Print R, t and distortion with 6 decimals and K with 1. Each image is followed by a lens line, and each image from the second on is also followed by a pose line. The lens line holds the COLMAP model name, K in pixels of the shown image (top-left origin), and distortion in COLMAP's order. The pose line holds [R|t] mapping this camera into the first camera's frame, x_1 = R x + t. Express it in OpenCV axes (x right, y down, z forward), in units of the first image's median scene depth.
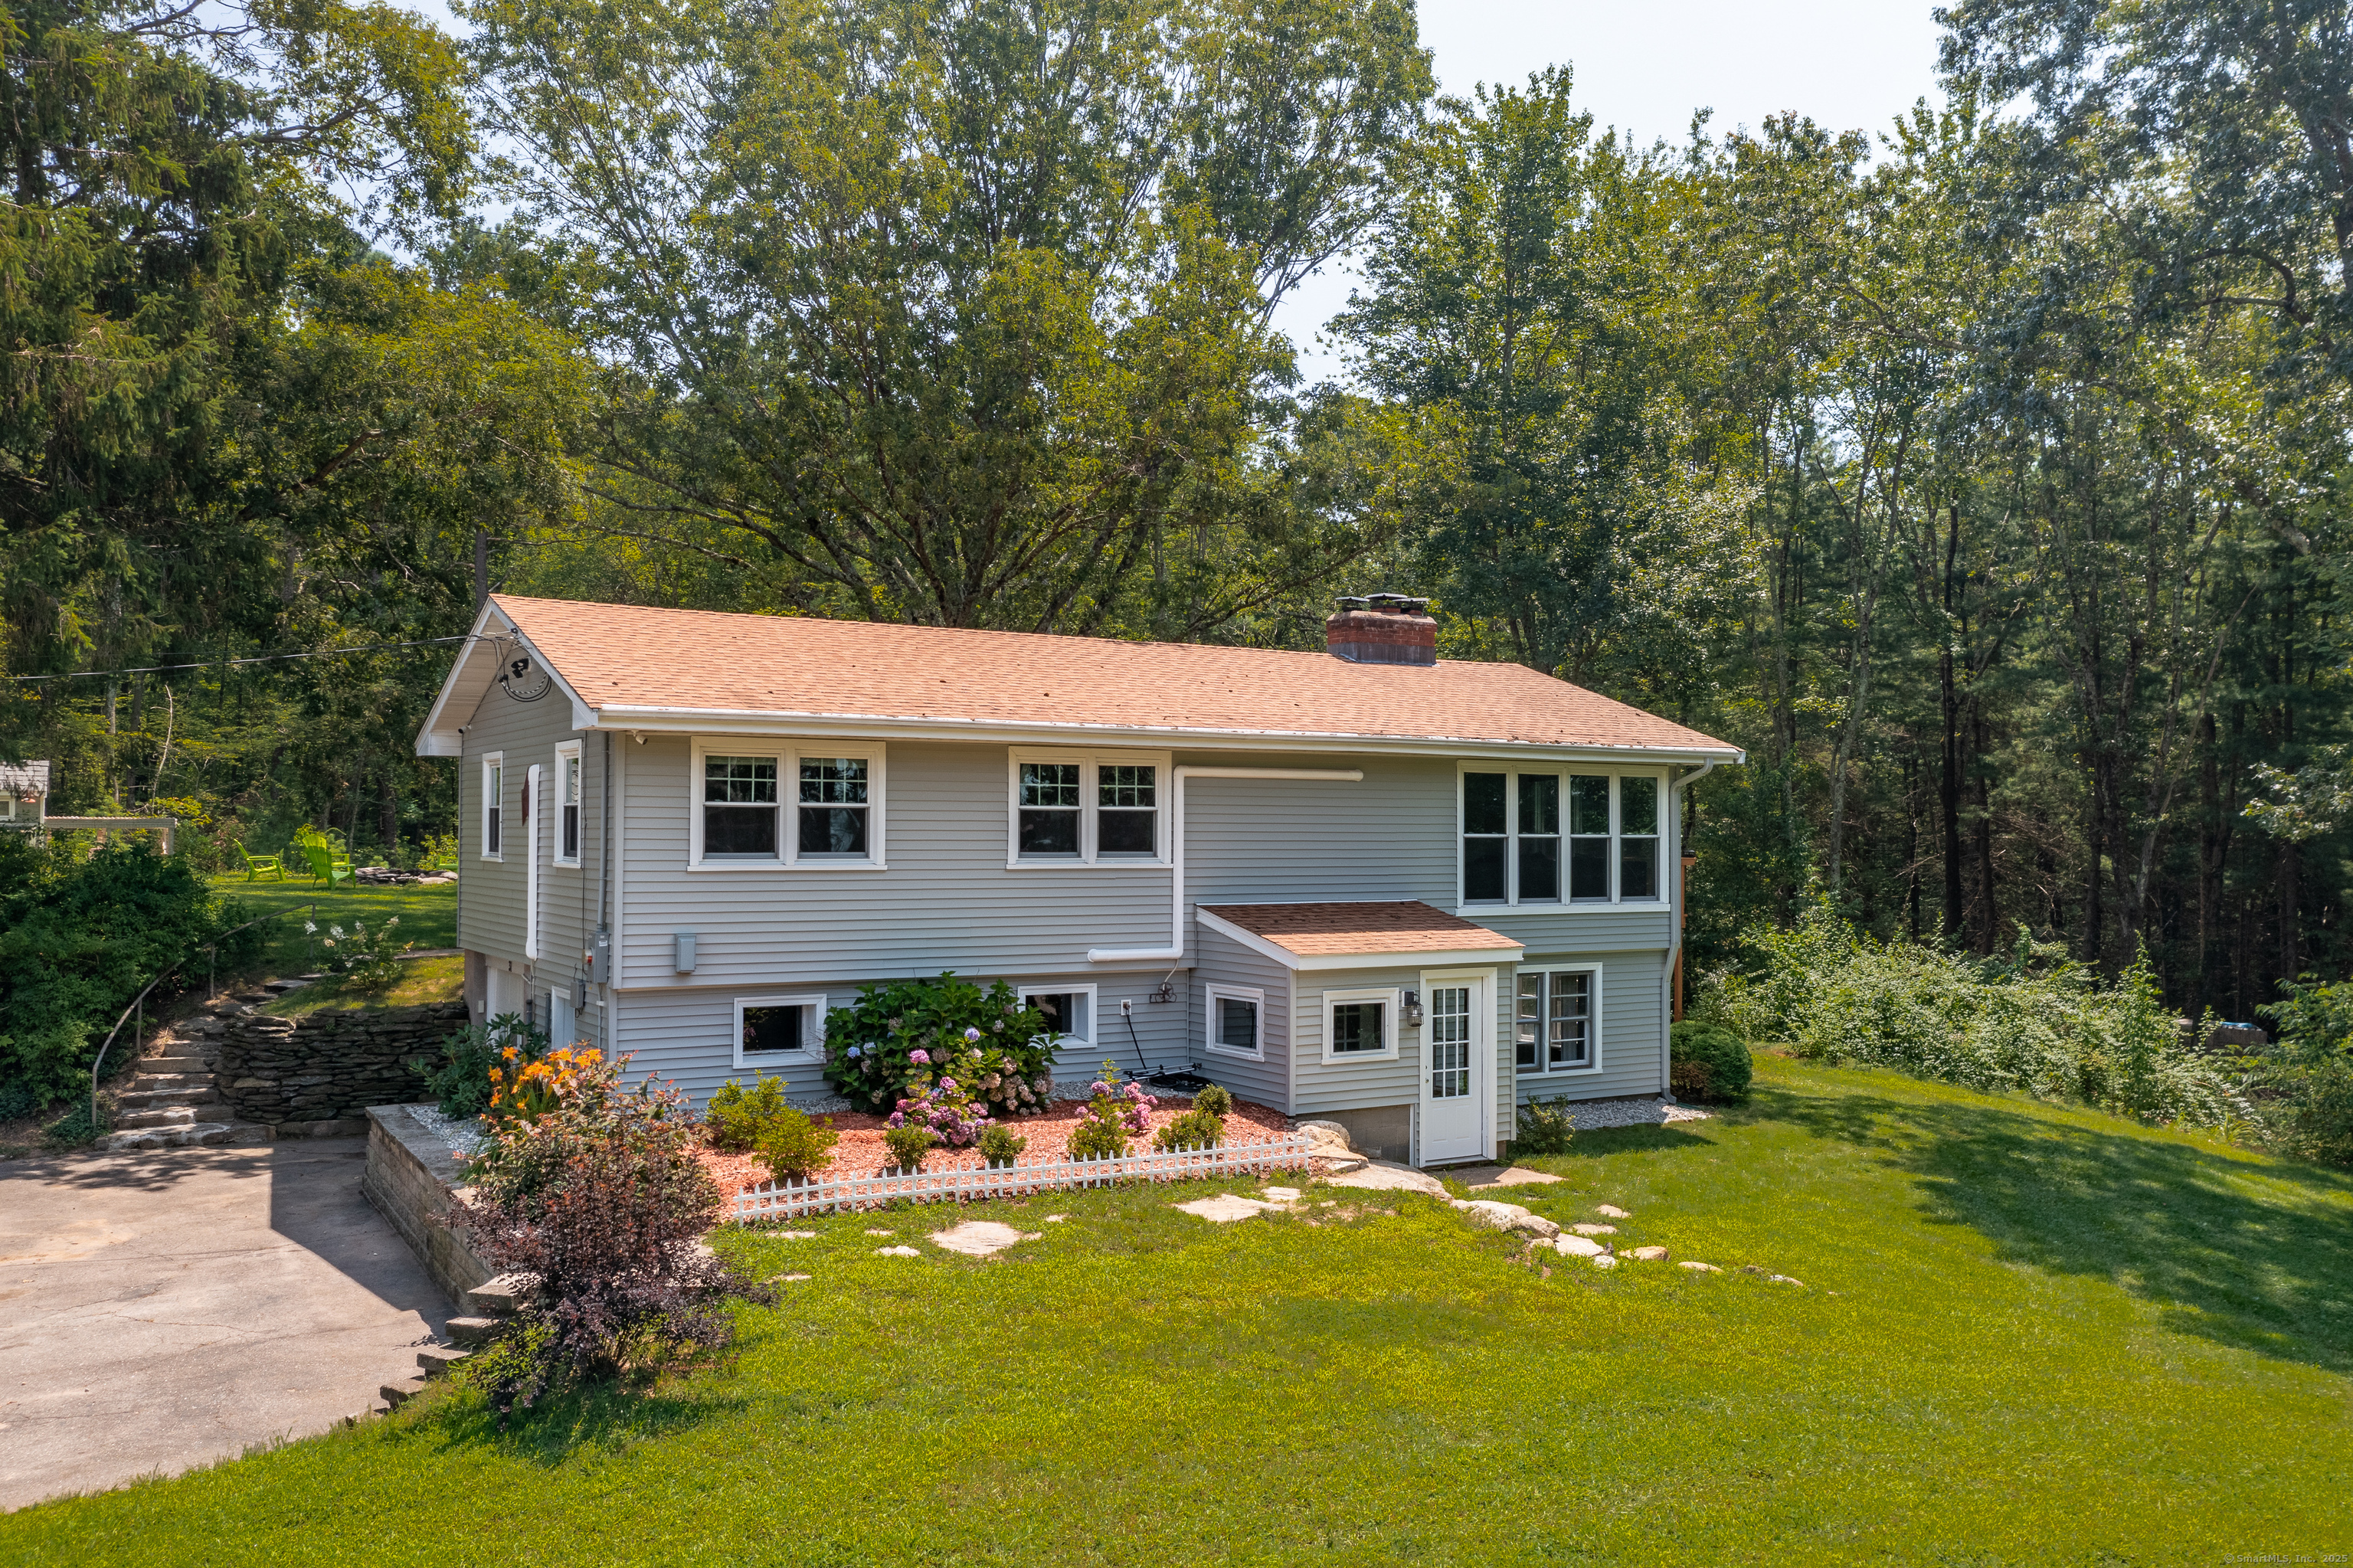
lens RADIAL K [[1859.2, 0, 1216.7], [0, 1859.2, 787.7], [0, 0, 1]] dist [-0.000037, -0.002702]
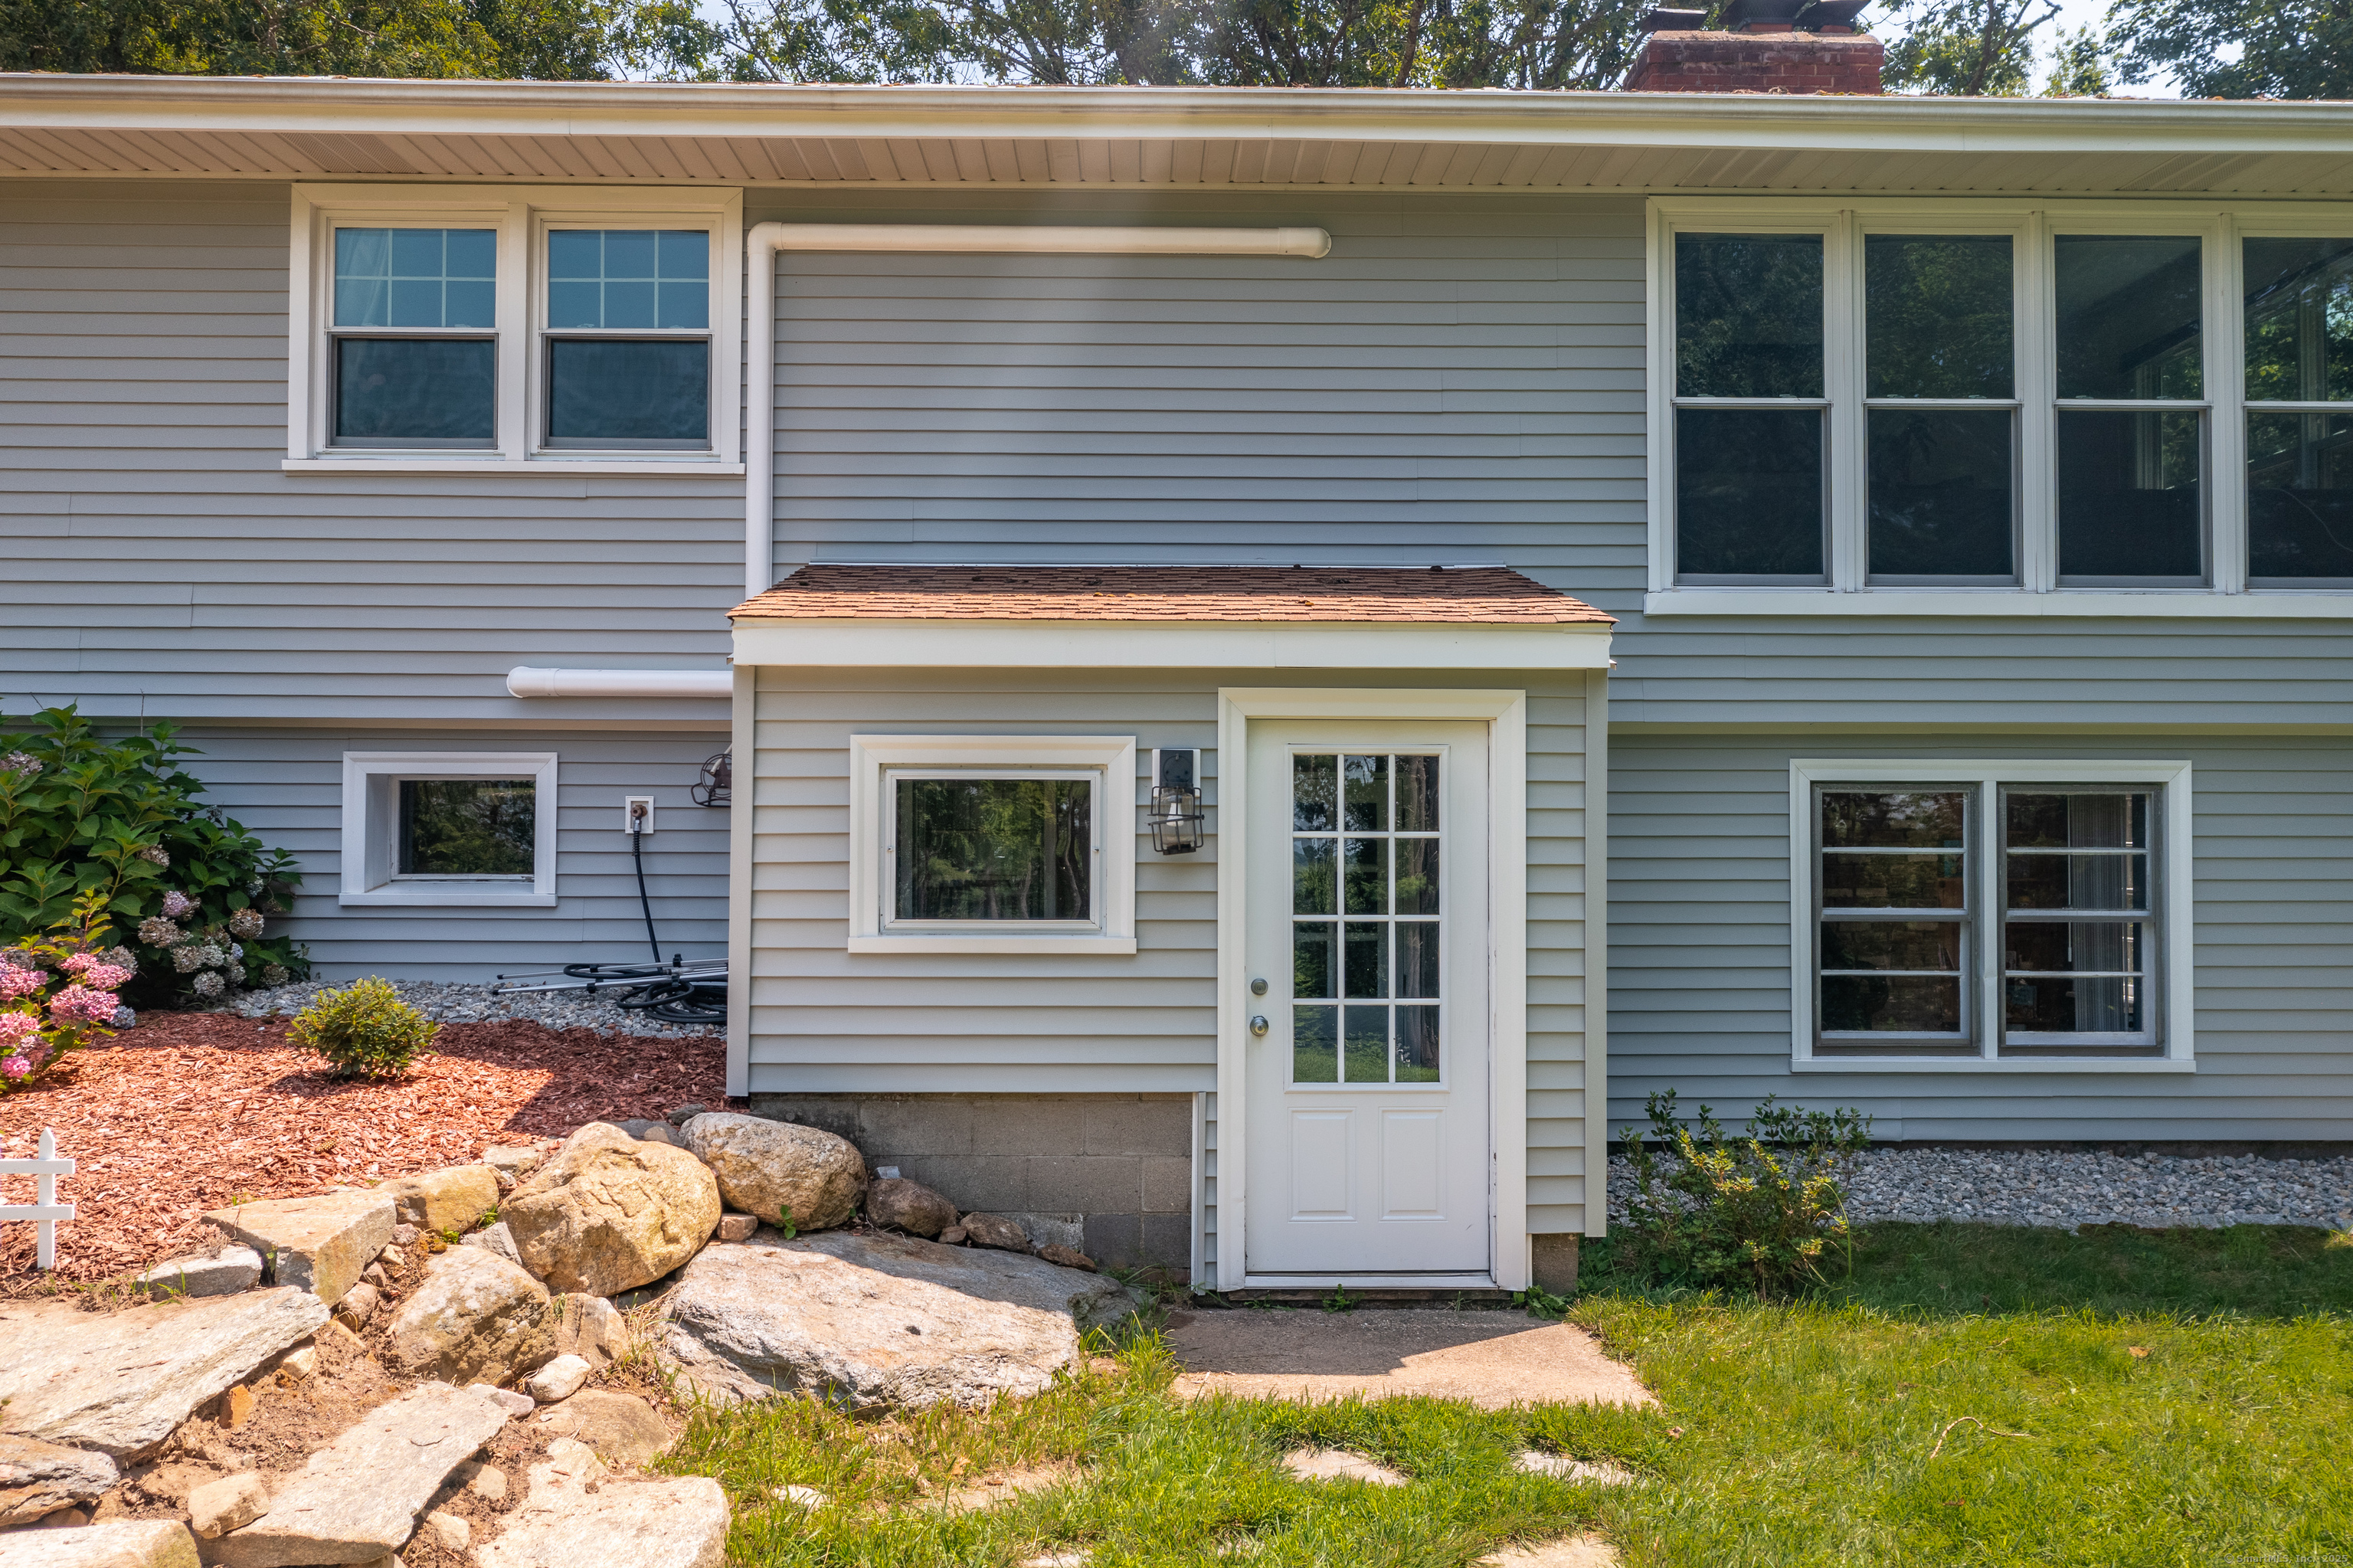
lens RADIAL K [[1859.2, 0, 1176.6], [0, 1859.2, 777.6], [0, 0, 1]] dist [-0.000037, -0.002702]
pose [[0.856013, -0.018582, -0.516621, 0.265521], [0.016567, 0.999827, -0.008510, 0.114256], [0.516689, -0.001274, 0.856172, 0.699372]]
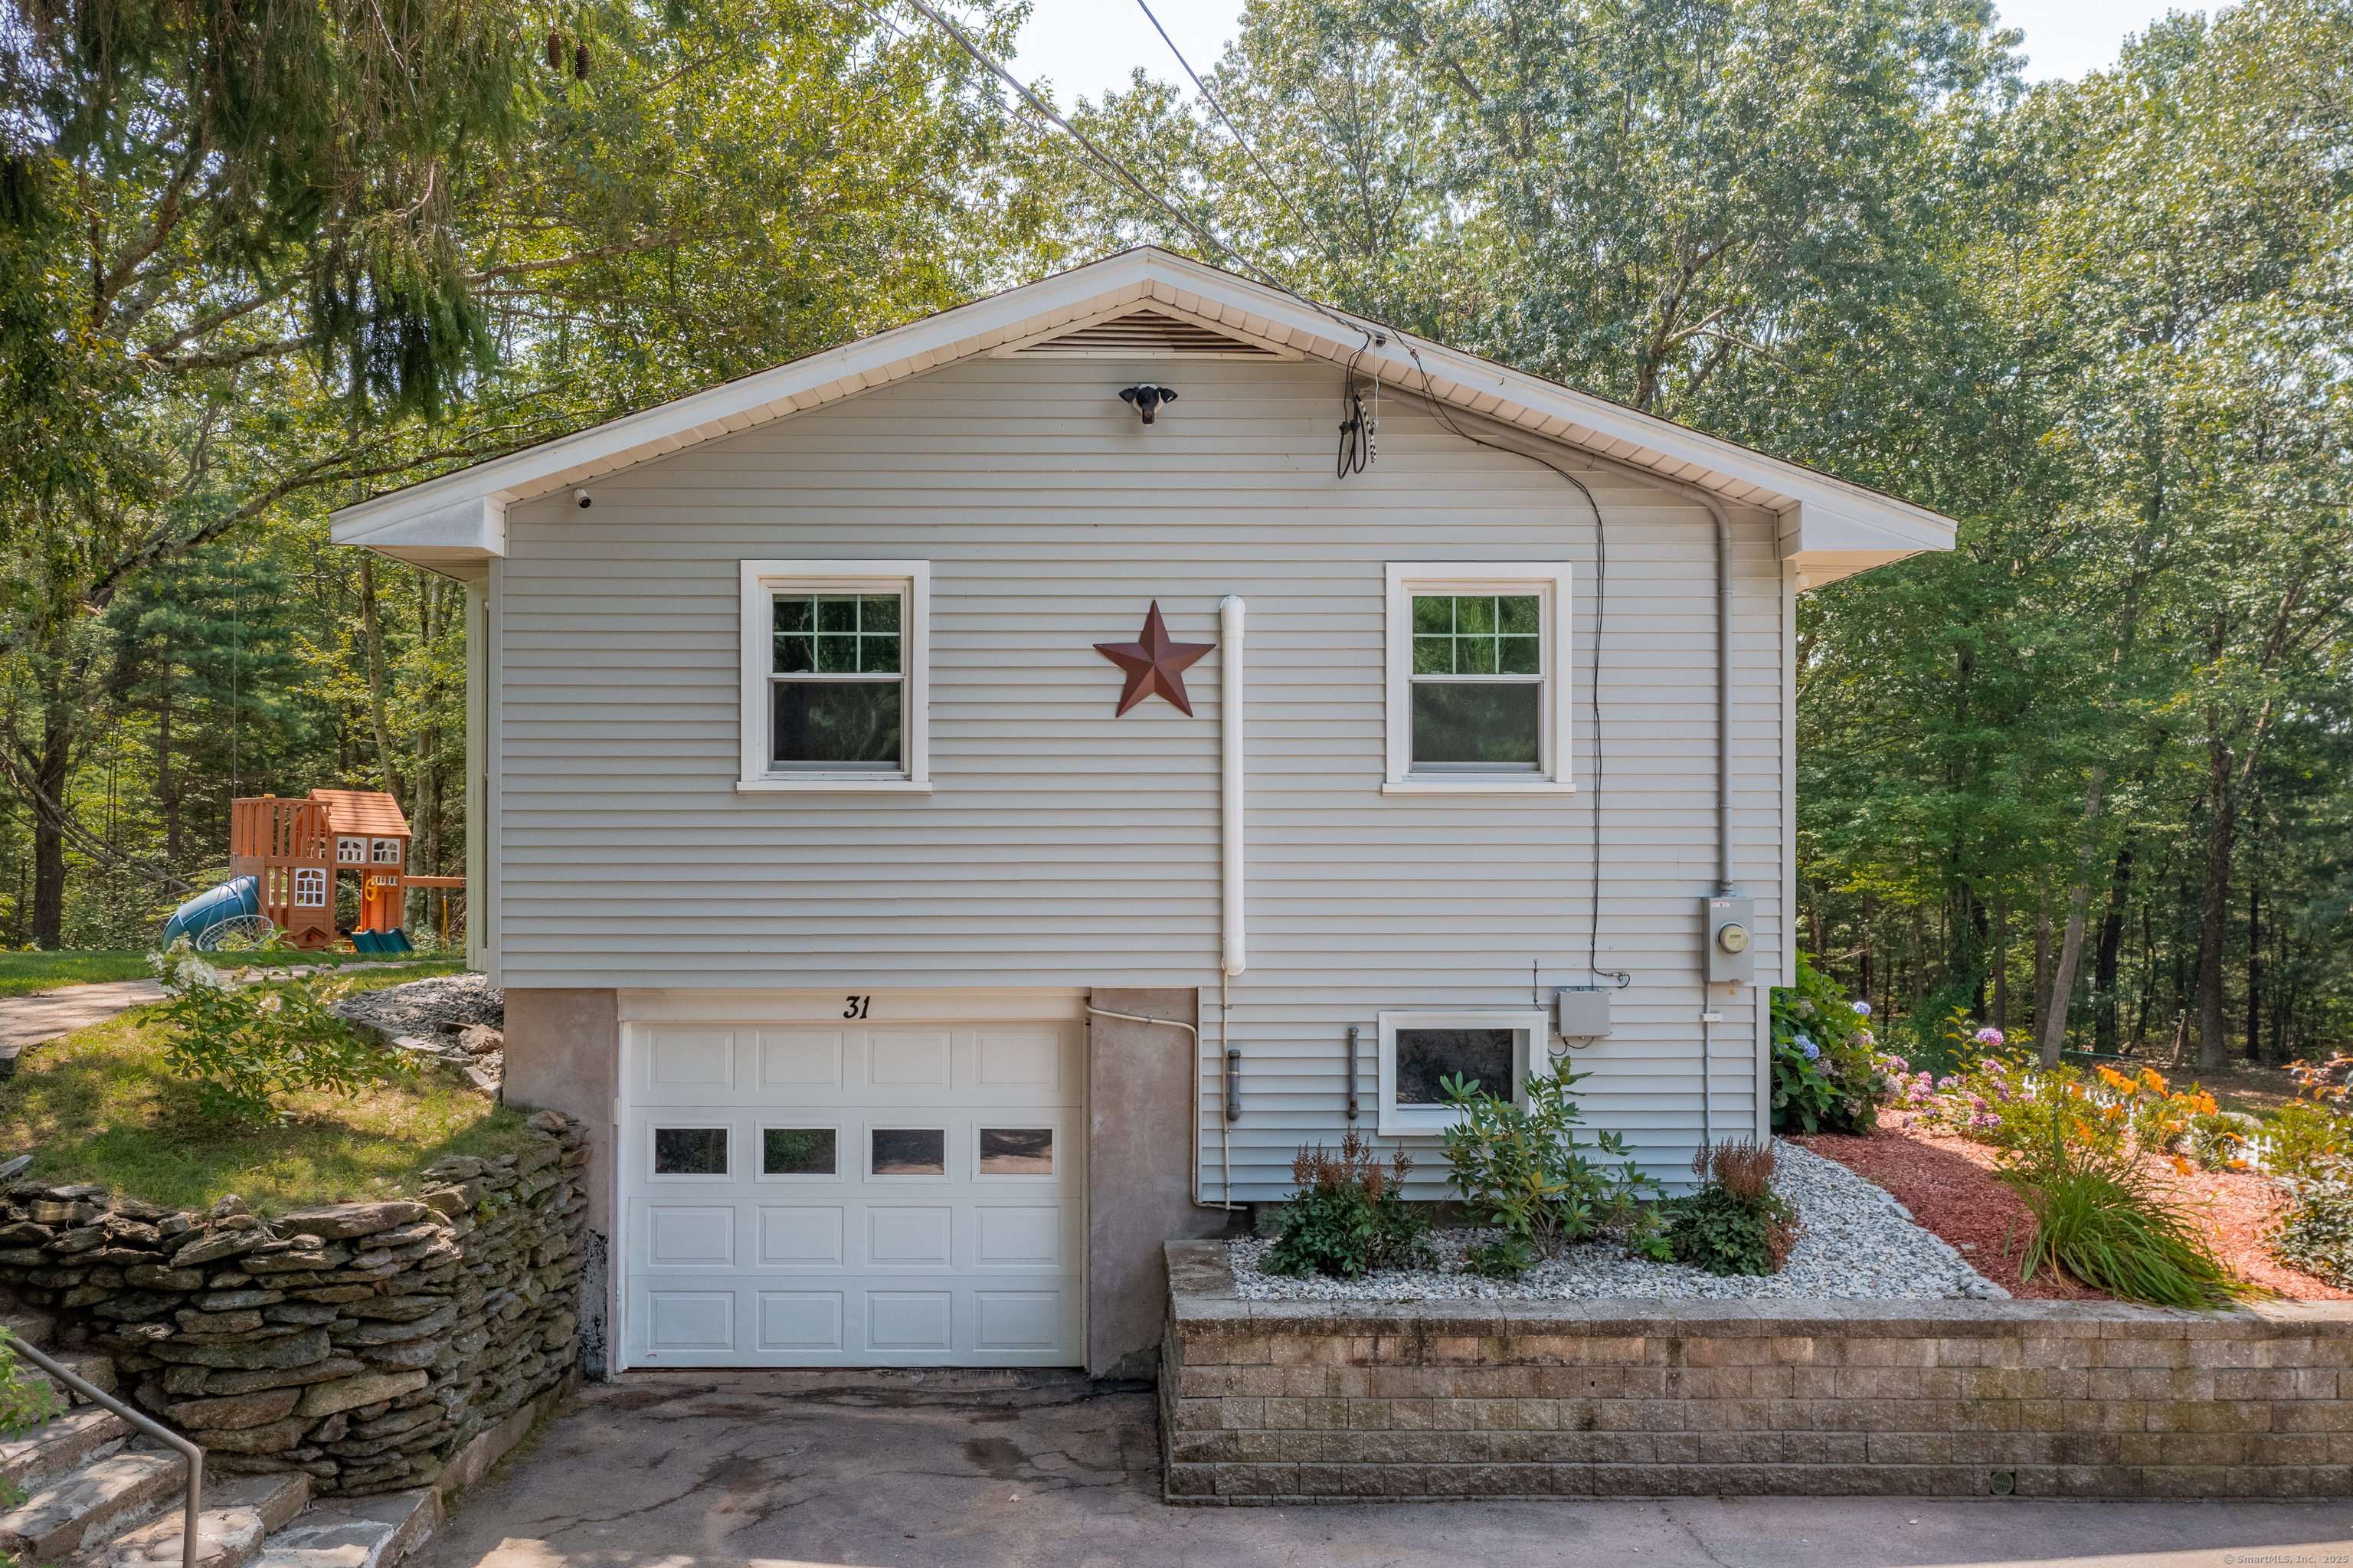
lens RADIAL K [[1859.2, 0, 1023.6], [0, 1859.2, 800.3], [0, 0, 1]] dist [-0.000037, -0.002702]
pose [[0.537838, -0.001327, 0.843047, -0.809832], [-0.014569, 0.999835, 0.010868, 0.037622], [-0.842922, -0.018127, 0.537730, 0.736849]]
